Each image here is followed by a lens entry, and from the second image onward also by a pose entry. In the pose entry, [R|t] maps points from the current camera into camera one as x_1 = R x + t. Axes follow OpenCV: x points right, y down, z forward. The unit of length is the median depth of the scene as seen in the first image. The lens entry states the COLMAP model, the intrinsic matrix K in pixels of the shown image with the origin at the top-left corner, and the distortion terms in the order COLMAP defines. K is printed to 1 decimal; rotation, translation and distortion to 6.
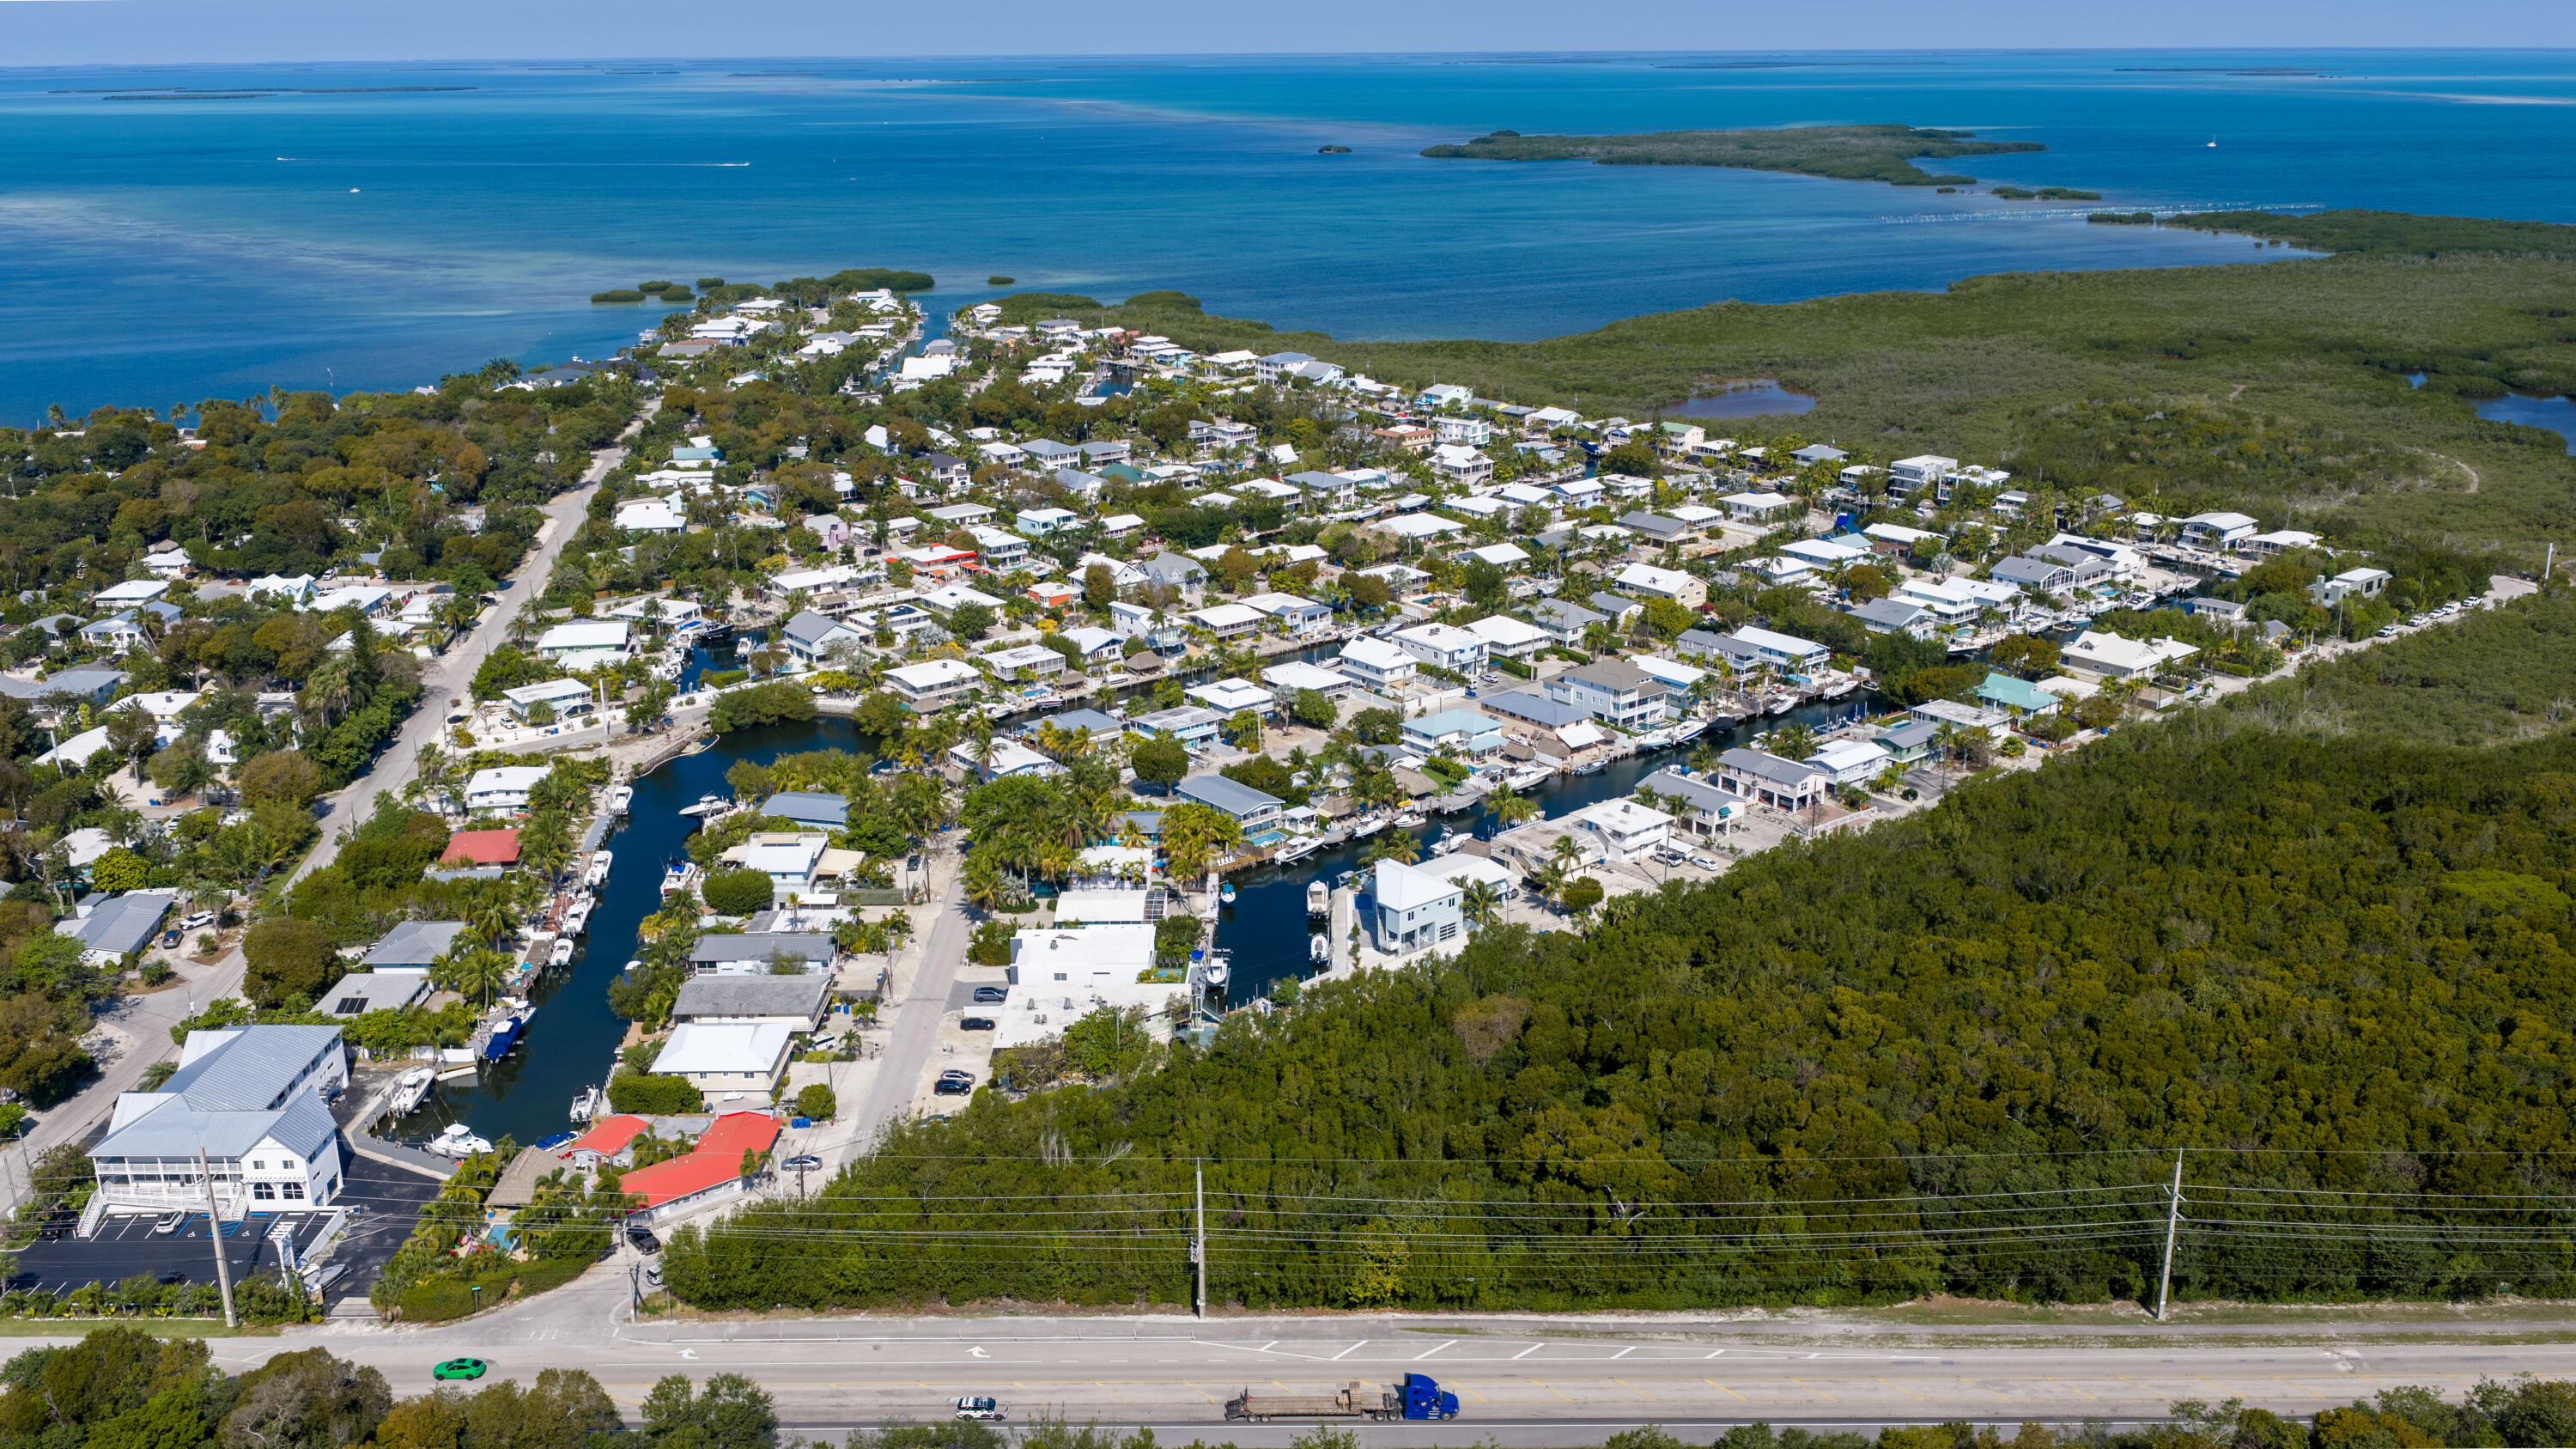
lens RADIAL K [[2129.1, 0, 1288.0], [0, 2129.1, 724.5], [0, 0, 1]] dist [0.019880, -0.056643]
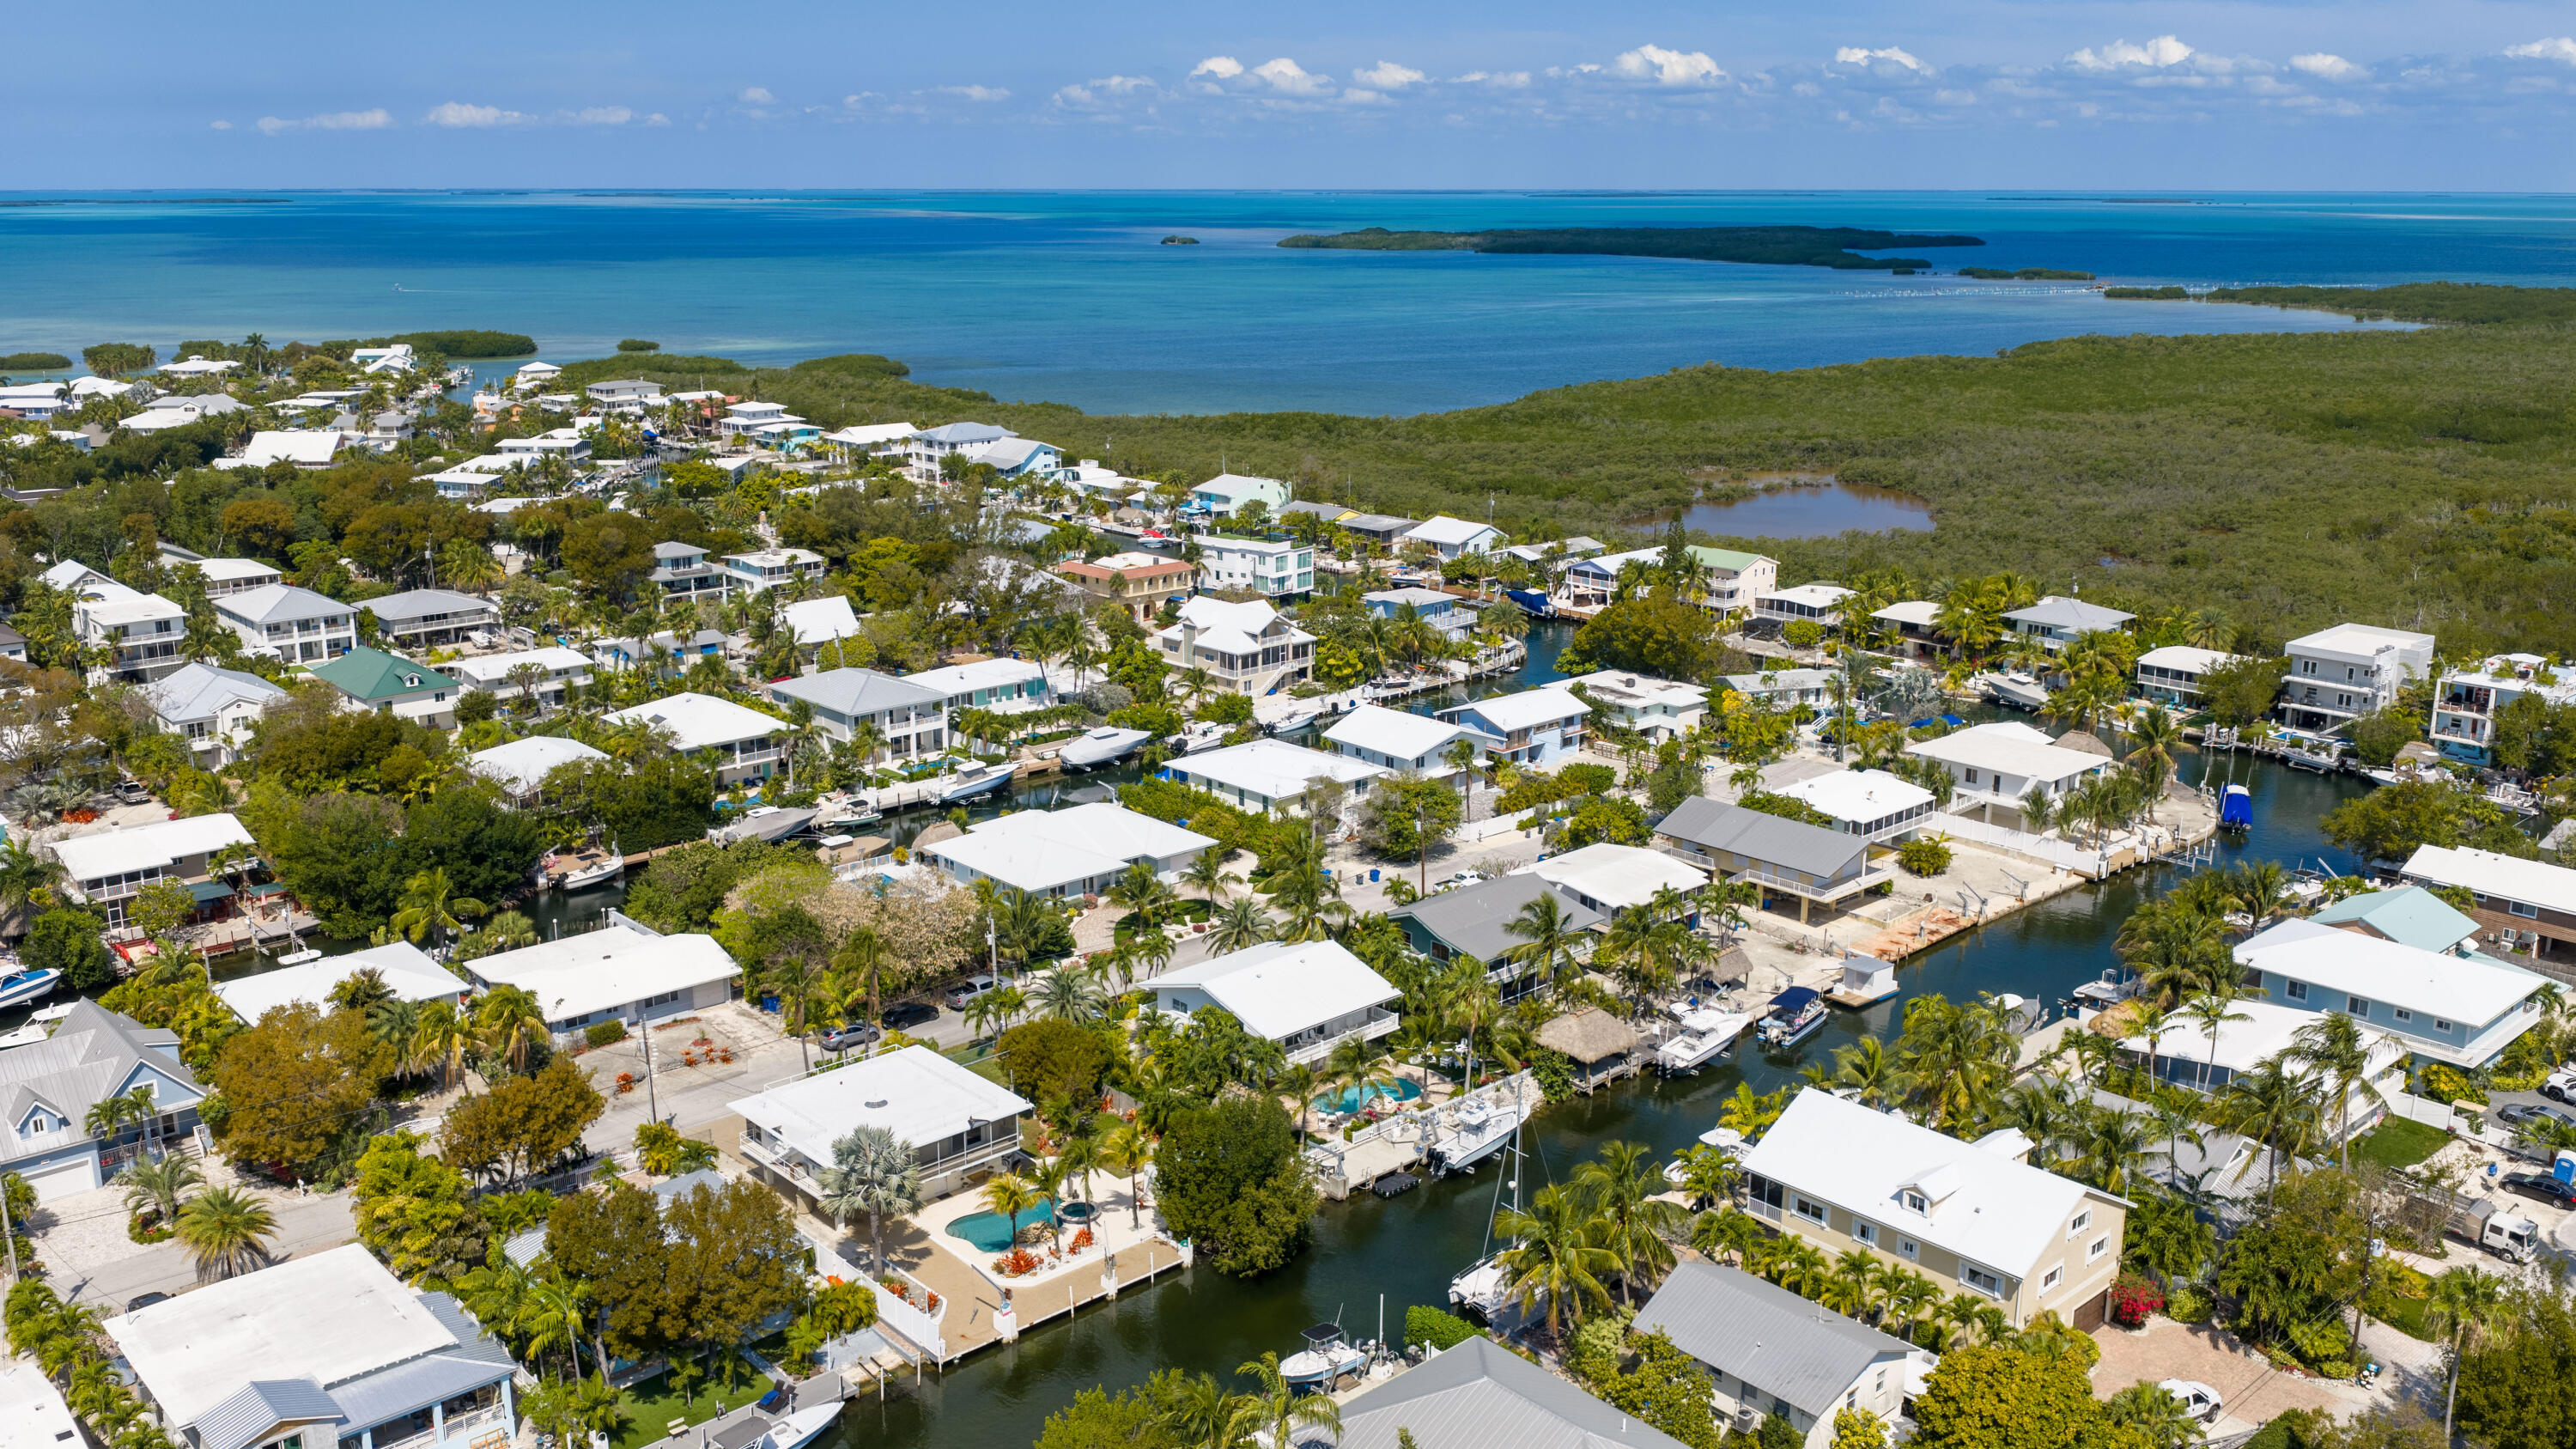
lens RADIAL K [[2129.1, 0, 1288.0], [0, 2129.1, 724.5], [0, 0, 1]] dist [0.019880, -0.056643]
pose [[0.998462, -0.005603, 0.055153, 0.064084], [0.008894, 0.998182, -0.059605, -0.076575], [-0.054719, 0.060003, 0.996697, 0.547534]]
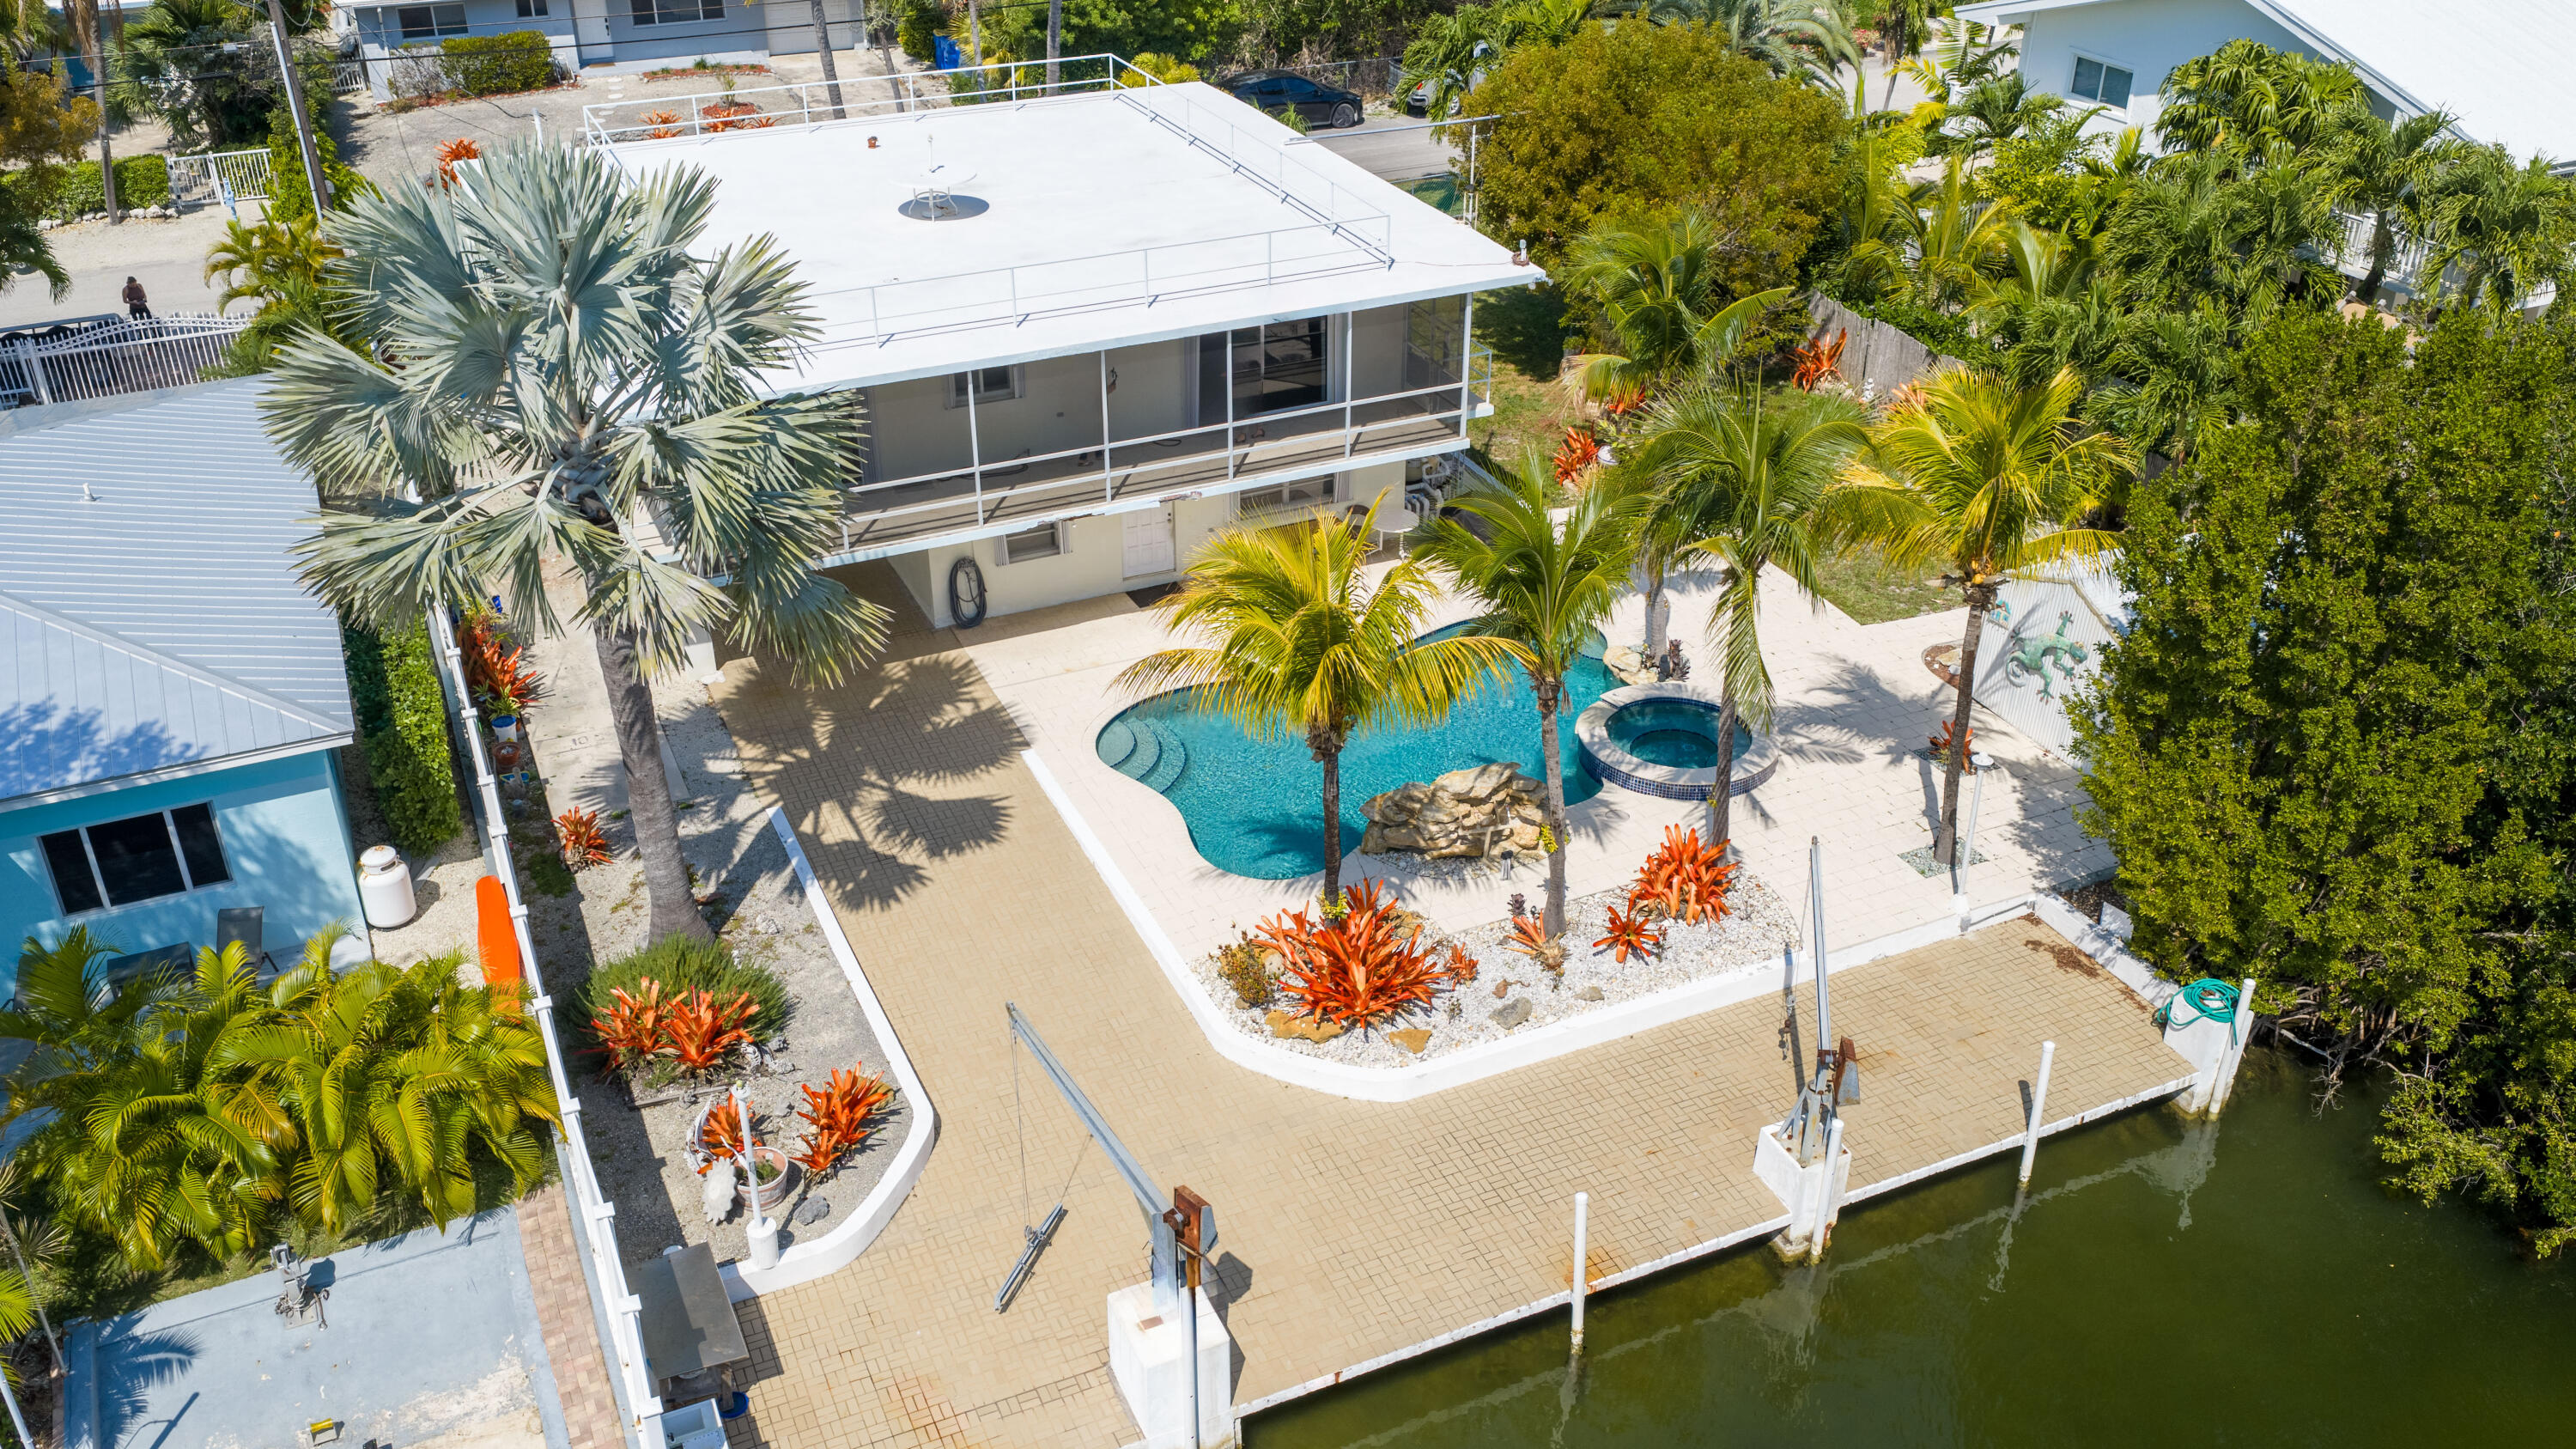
lens RADIAL K [[2129.1, 0, 1288.0], [0, 2129.1, 724.5], [0, 0, 1]] dist [0.019880, -0.056643]
pose [[0.968535, 0.131974, -0.211006, 0.056806], [-0.083905, 0.971339, 0.222397, -0.053045], [0.234309, -0.197695, 0.951849, 0.703542]]
